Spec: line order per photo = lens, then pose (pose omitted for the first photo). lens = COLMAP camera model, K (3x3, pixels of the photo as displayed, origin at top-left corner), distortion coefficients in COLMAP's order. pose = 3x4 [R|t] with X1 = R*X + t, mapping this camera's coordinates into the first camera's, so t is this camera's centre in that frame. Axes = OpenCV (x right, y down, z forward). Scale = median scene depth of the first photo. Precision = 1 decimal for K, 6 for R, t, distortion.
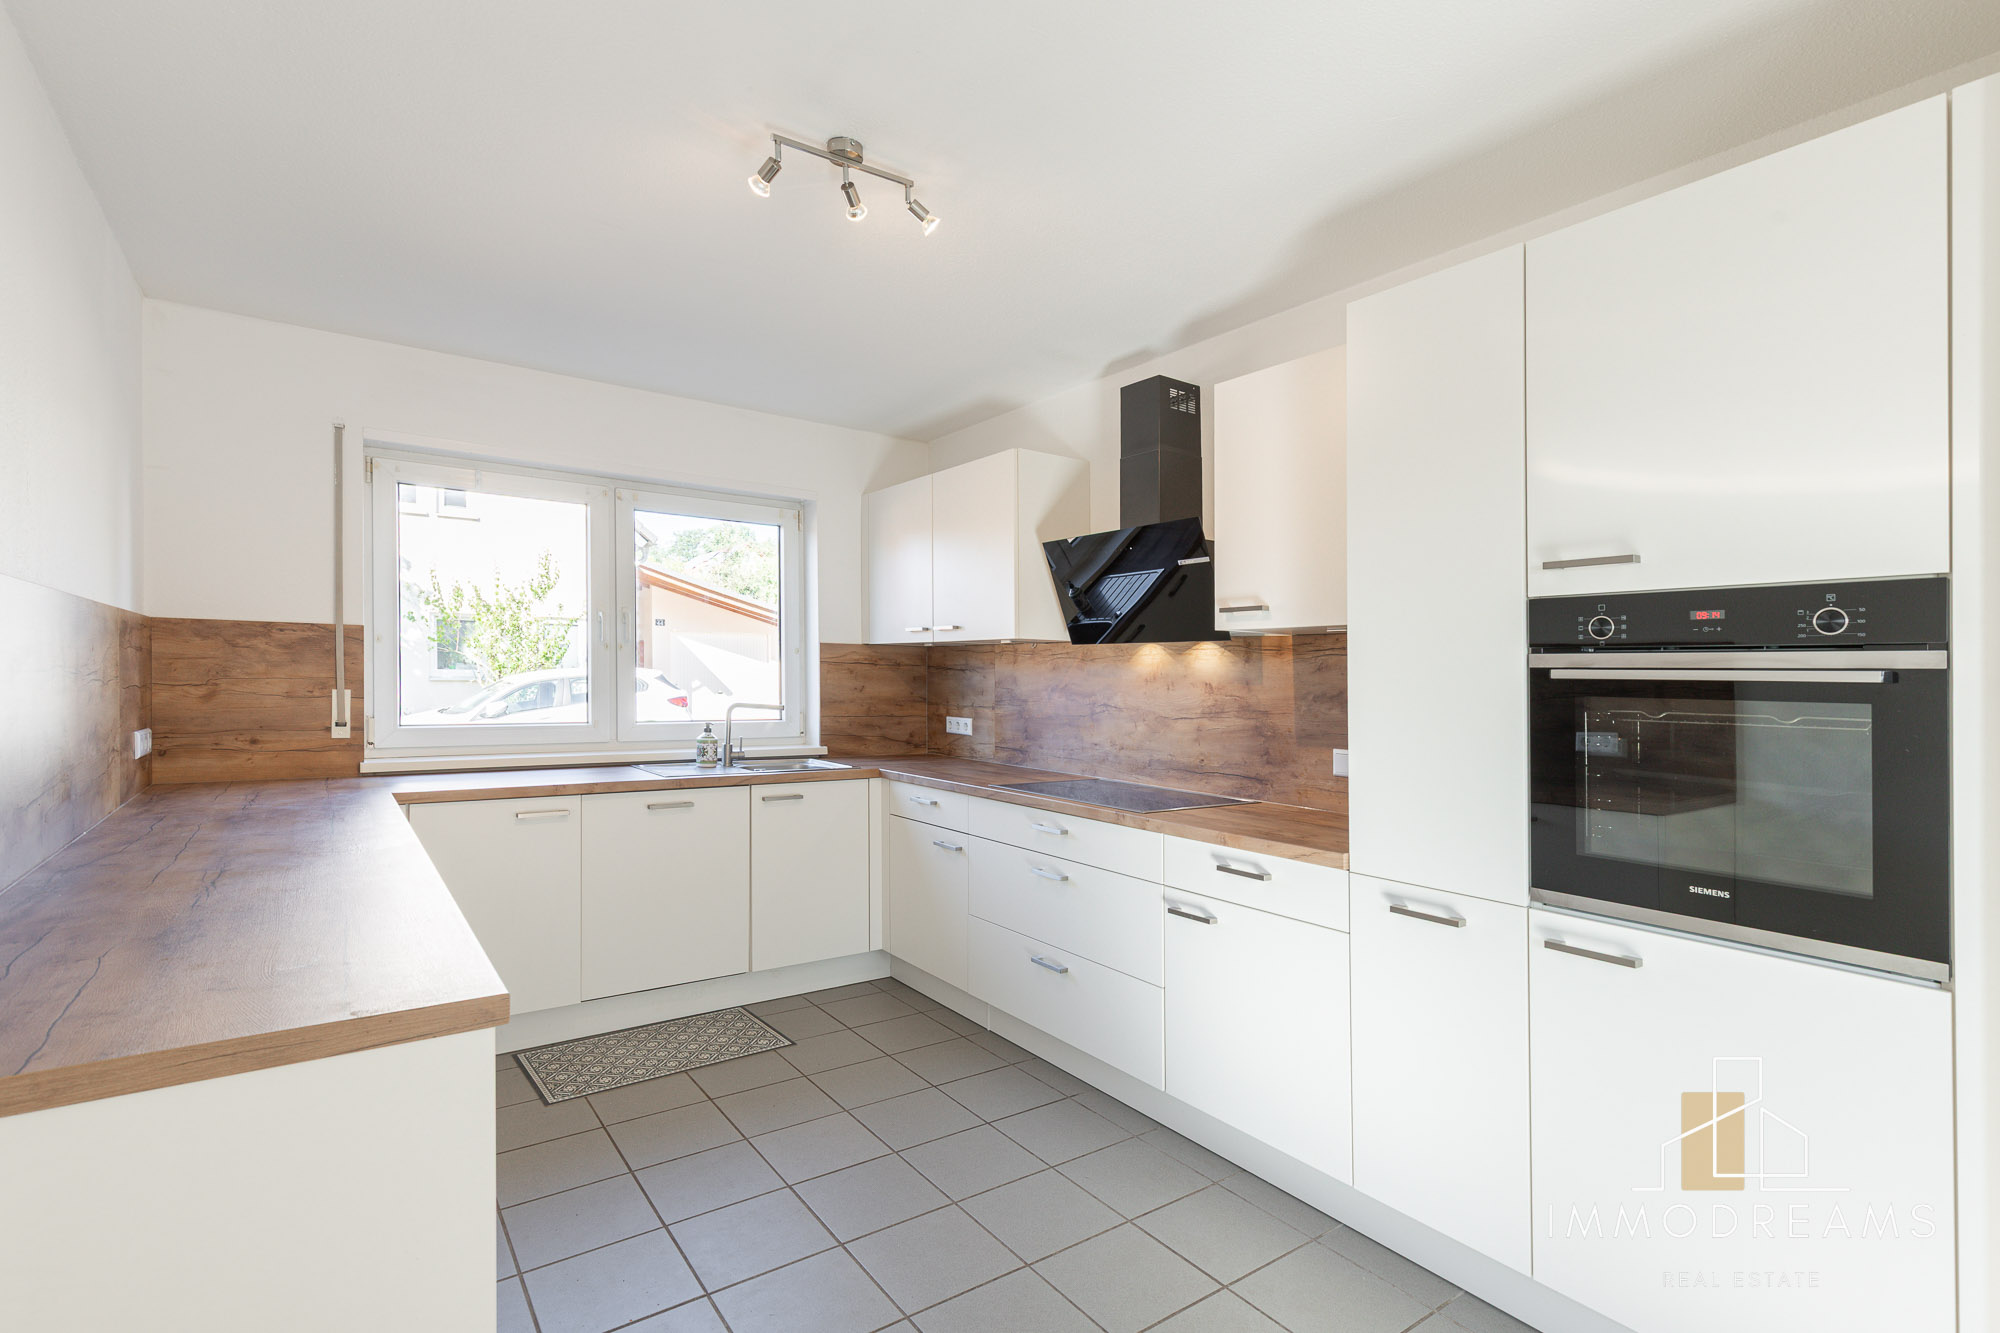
lens RADIAL K [[931.7, 0, 1038.5], [0, 931.7, 687.2], [0, 0, 1]] dist [0.016273, -0.003401]
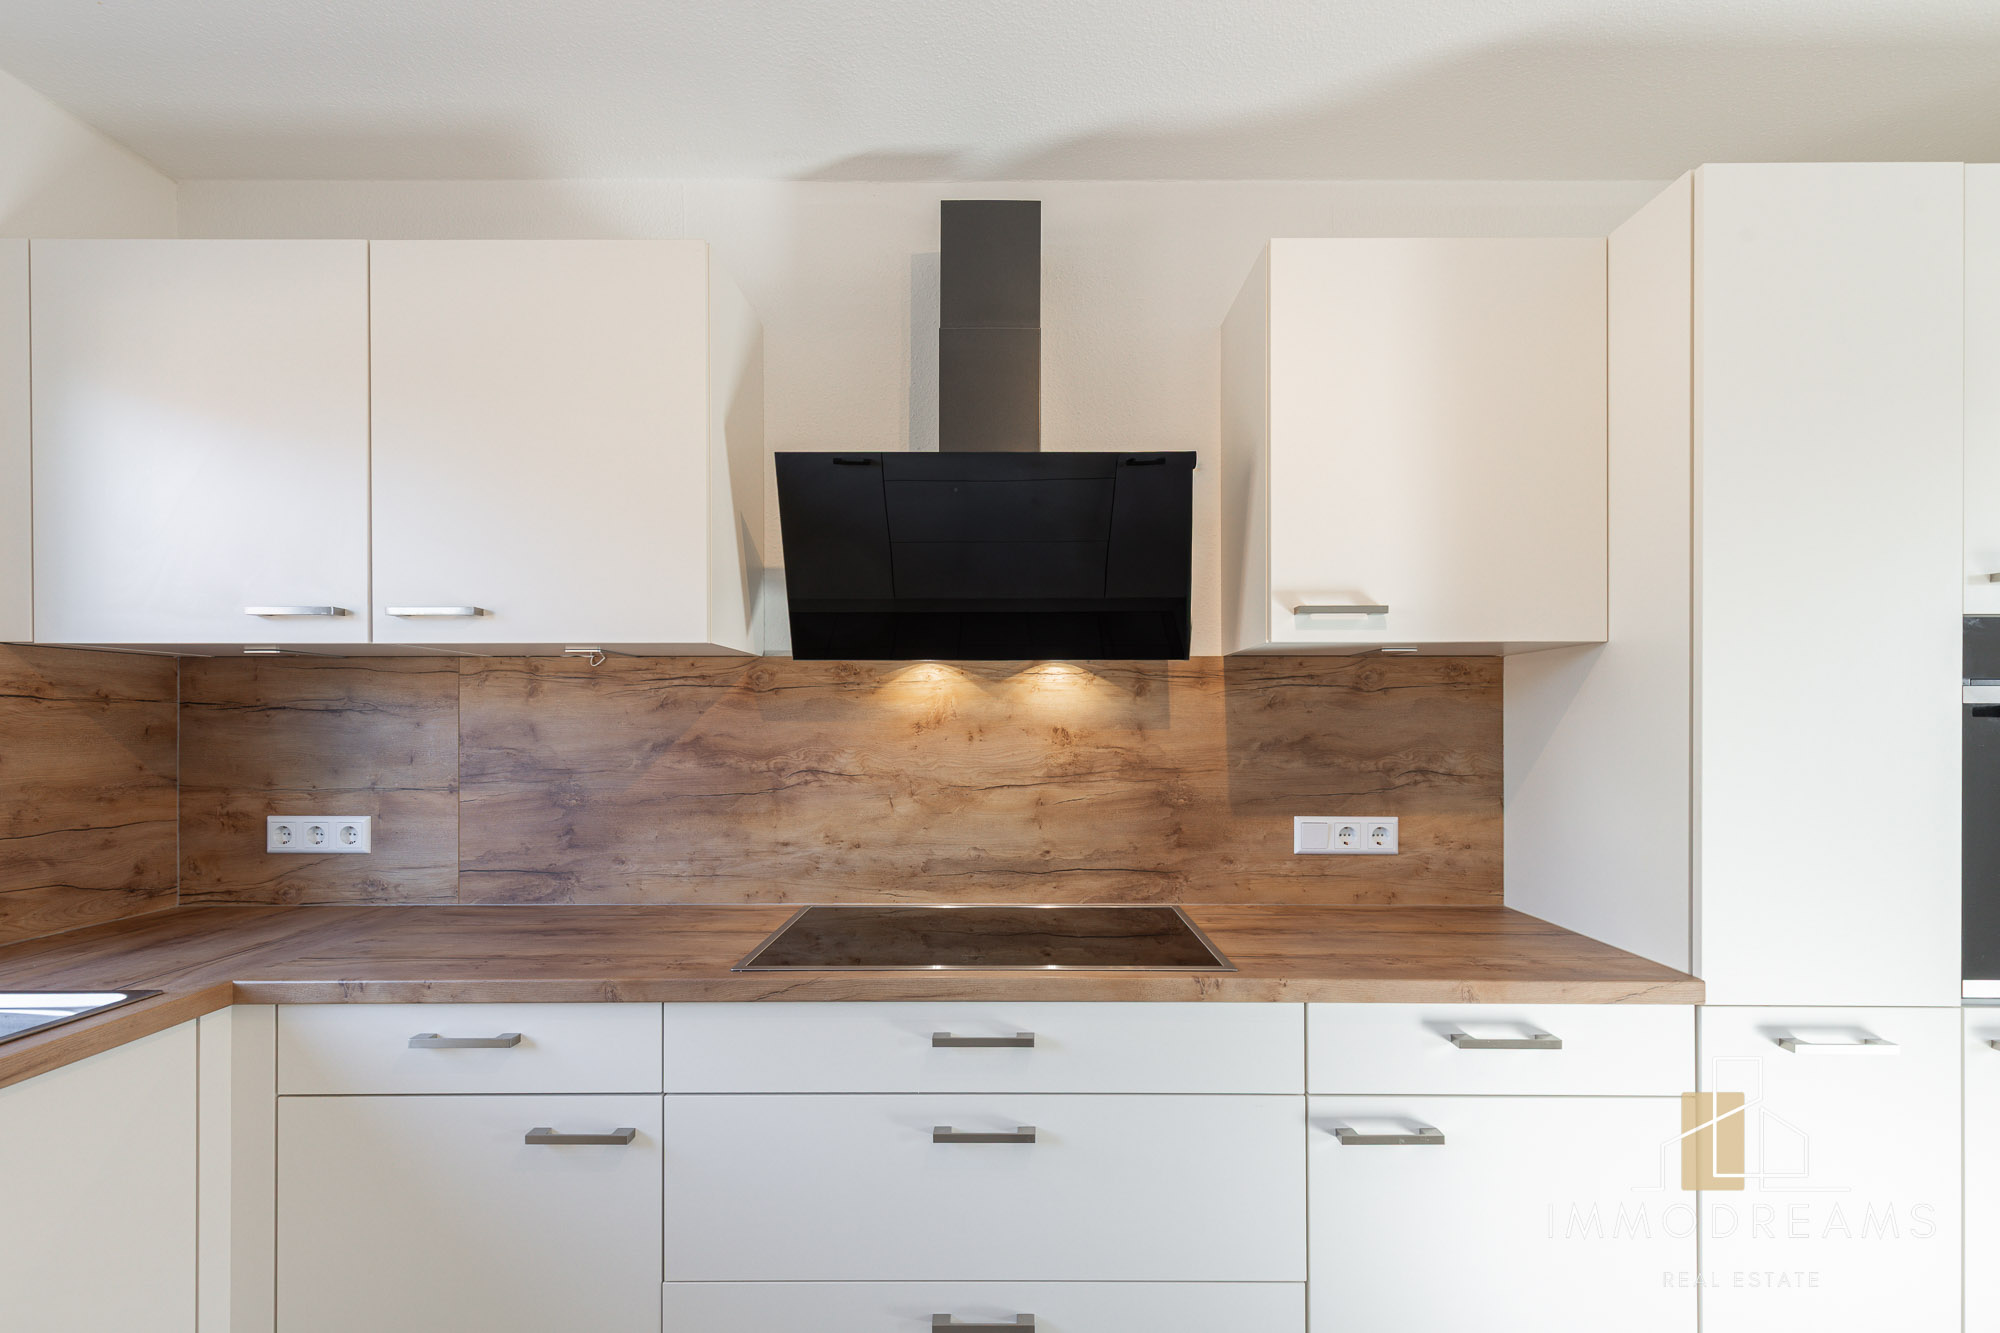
lens RADIAL K [[931.7, 0, 1006.5], [0, 931.7, 697.6], [0, 0, 1]] dist [0.016273, -0.003401]
pose [[0.612197, 0.004983, 0.790690, -0.312426], [0.019008, 0.999598, -0.021017, -0.011533], [-0.790477, 0.027896, 0.611856, 0.598528]]
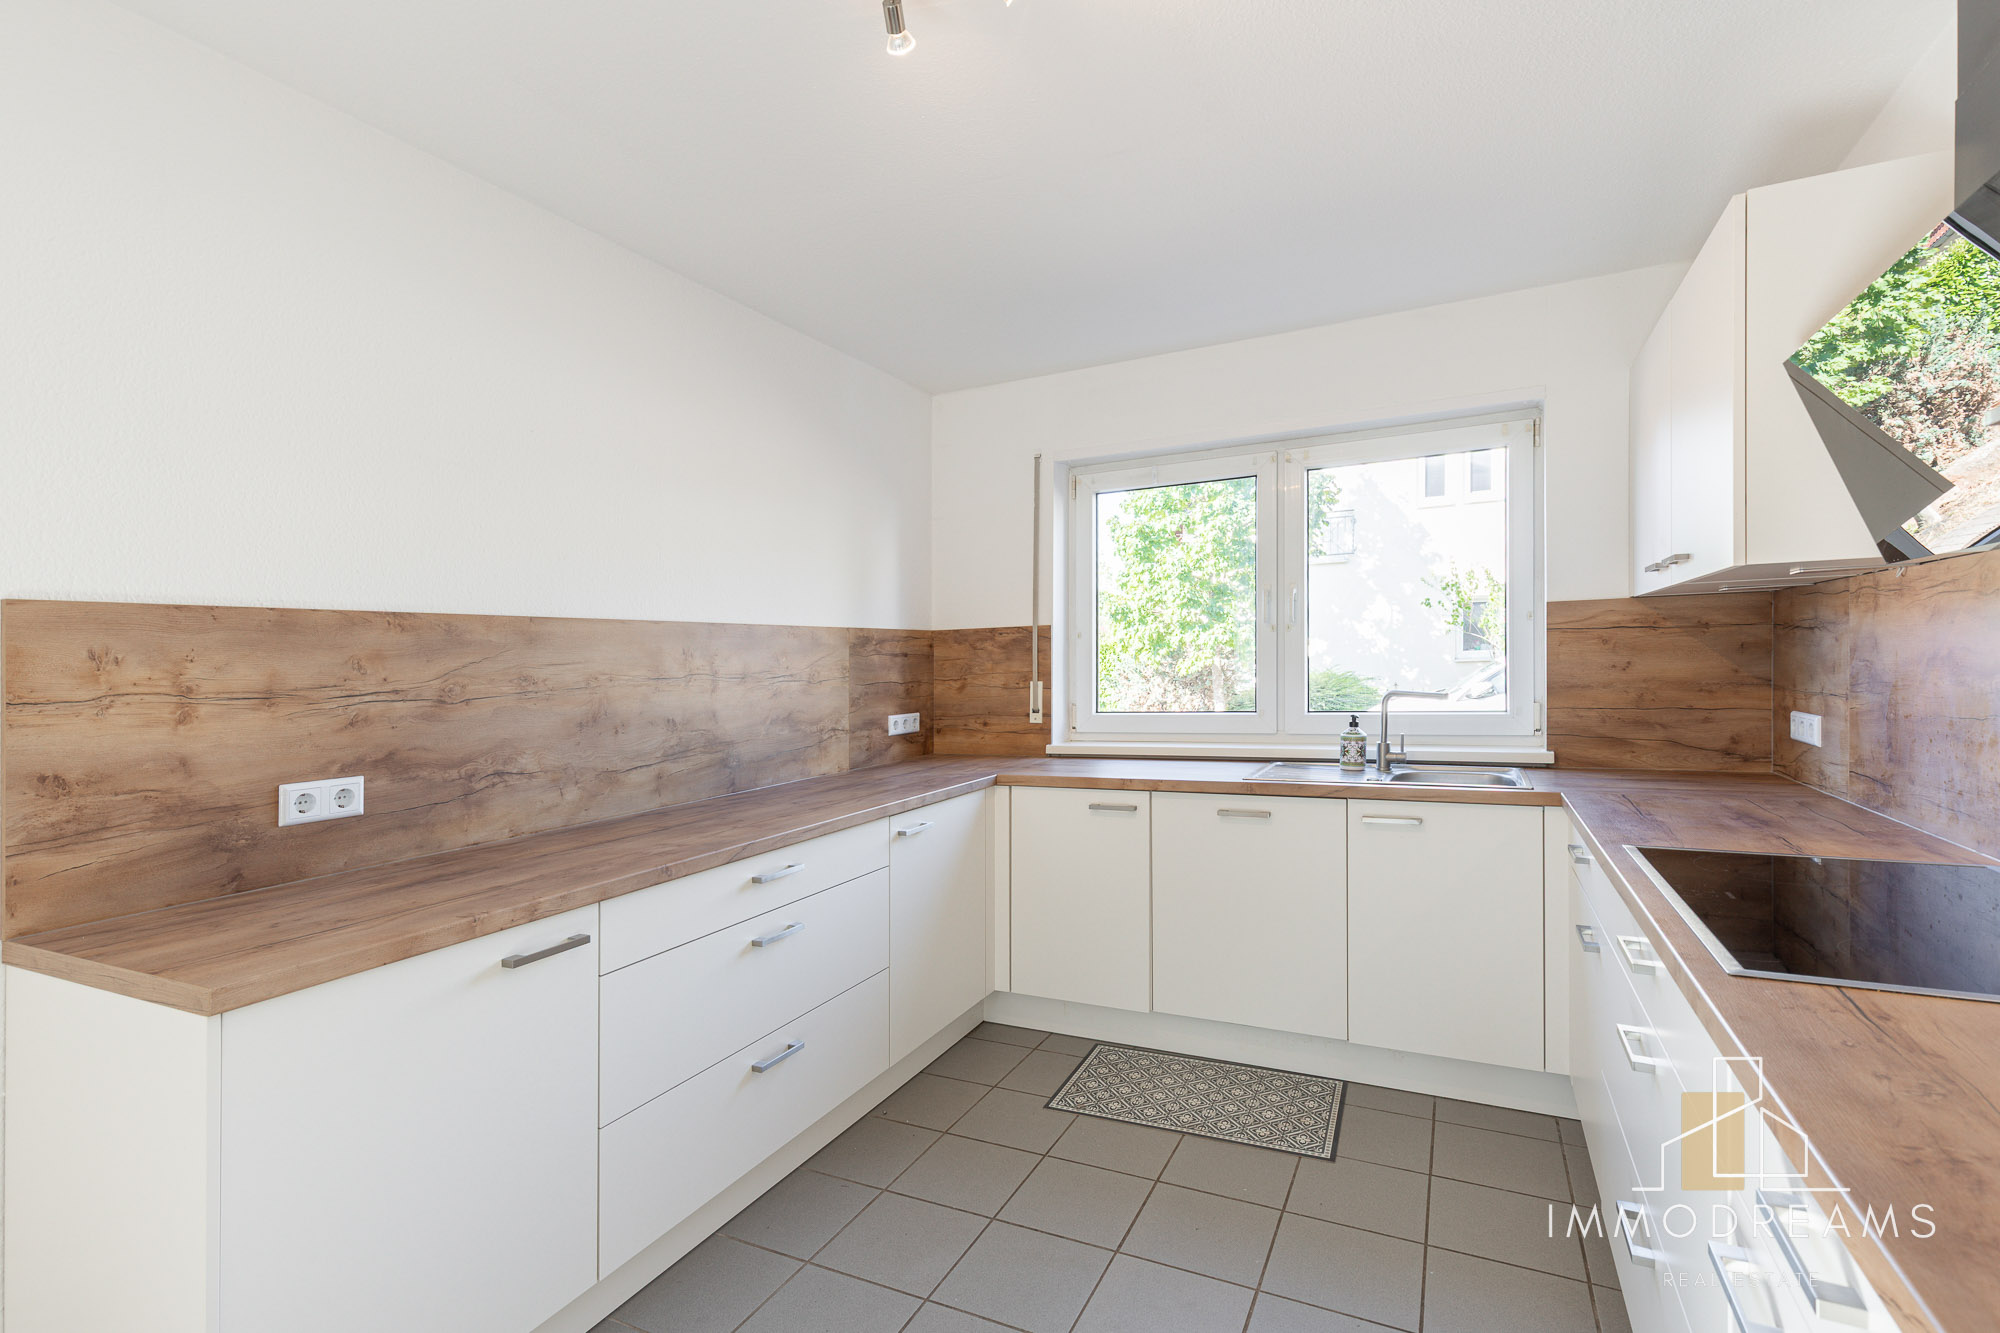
lens RADIAL K [[931.7, 0, 1013.1], [0, 931.7, 684.8], [0, 0, 1]] dist [0.016273, -0.003401]
pose [[0.451475, -0.007616, -0.892251, 0.262384], [0.026676, 0.999632, 0.004965, -0.000001], [0.891885, -0.026044, 0.451512, 0.423182]]
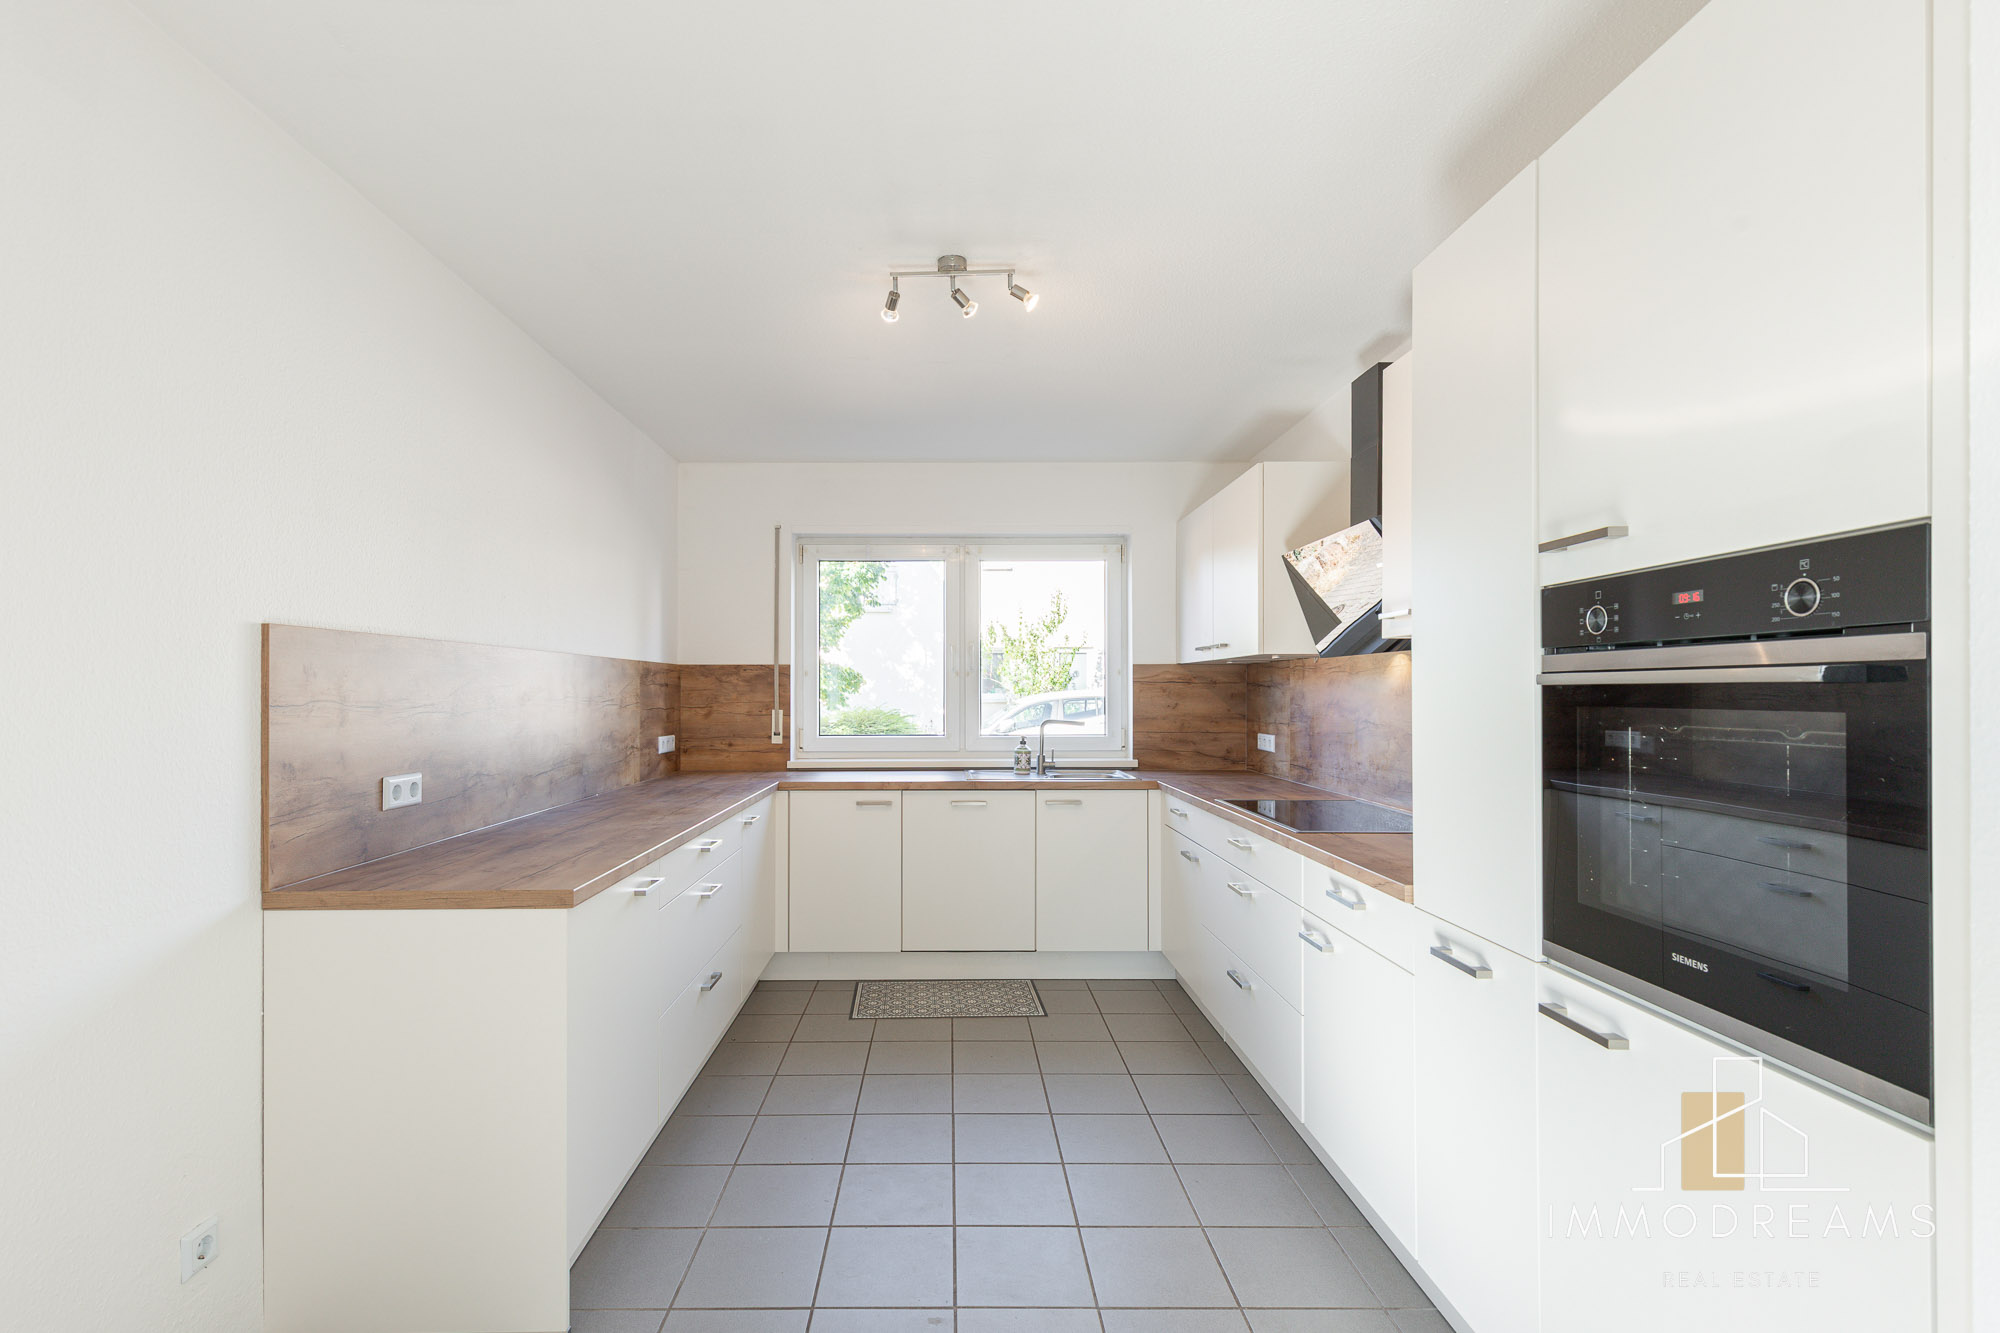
lens RADIAL K [[931.7, 0, 971.9], [0, 931.7, 702.7], [0, 0, 1]] dist [0.016273, -0.003401]
pose [[0.808025, -0.011397, -0.589038, 0.320025], [0.009003, 0.999935, -0.006996, 0.003900], [0.589079, 0.000350, 0.808075, 0.019825]]
